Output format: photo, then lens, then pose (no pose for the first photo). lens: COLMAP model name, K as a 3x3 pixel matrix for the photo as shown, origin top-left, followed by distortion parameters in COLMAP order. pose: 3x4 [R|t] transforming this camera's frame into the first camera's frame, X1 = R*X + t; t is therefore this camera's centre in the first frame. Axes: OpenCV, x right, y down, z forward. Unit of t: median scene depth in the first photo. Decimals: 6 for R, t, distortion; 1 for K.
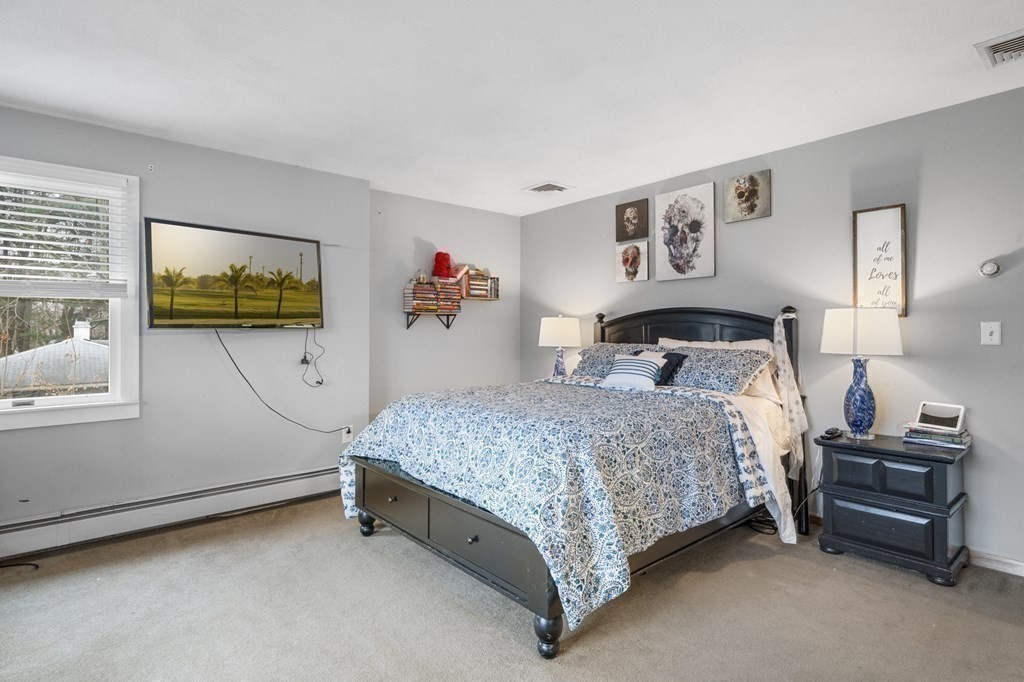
lens RADIAL K [[533.3, 0, 515.5], [0, 533.3, 331.3], [0, 0, 1]] dist [-0.001768, -0.000186]
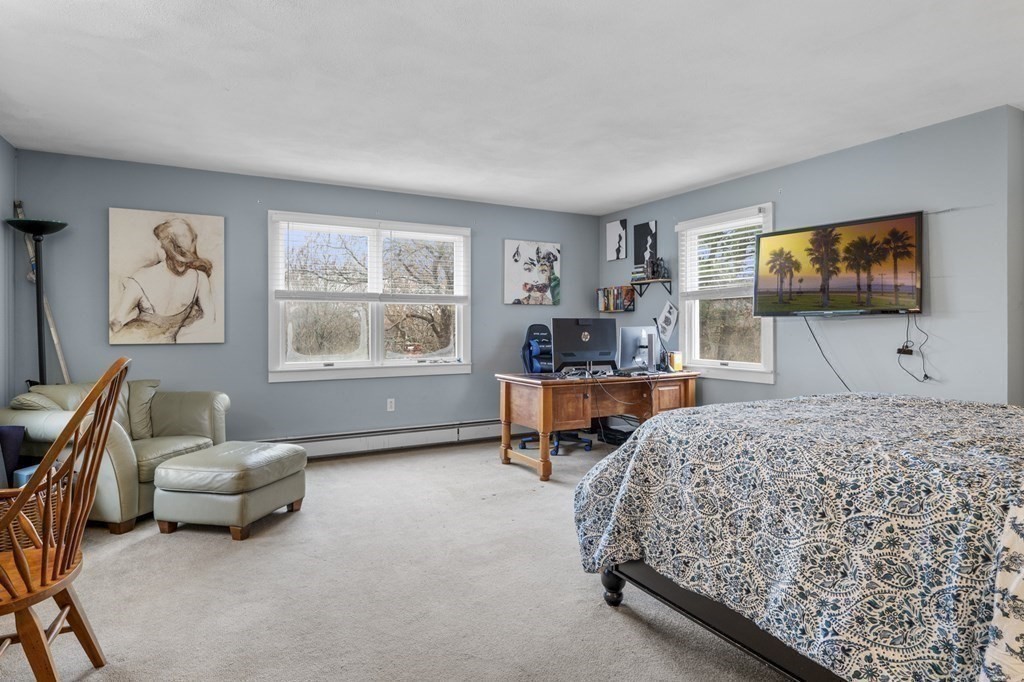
lens RADIAL K [[556.6, 0, 515.1], [0, 556.6, 340.7], [0, 0, 1]] dist [-0.003515, -0.000012]
pose [[-0.204939, 0.032503, -0.978235, 0.983536], [0.004111, 0.999468, 0.032347, 0.008100], [0.978766, 0.002608, -0.204964, 0.824406]]
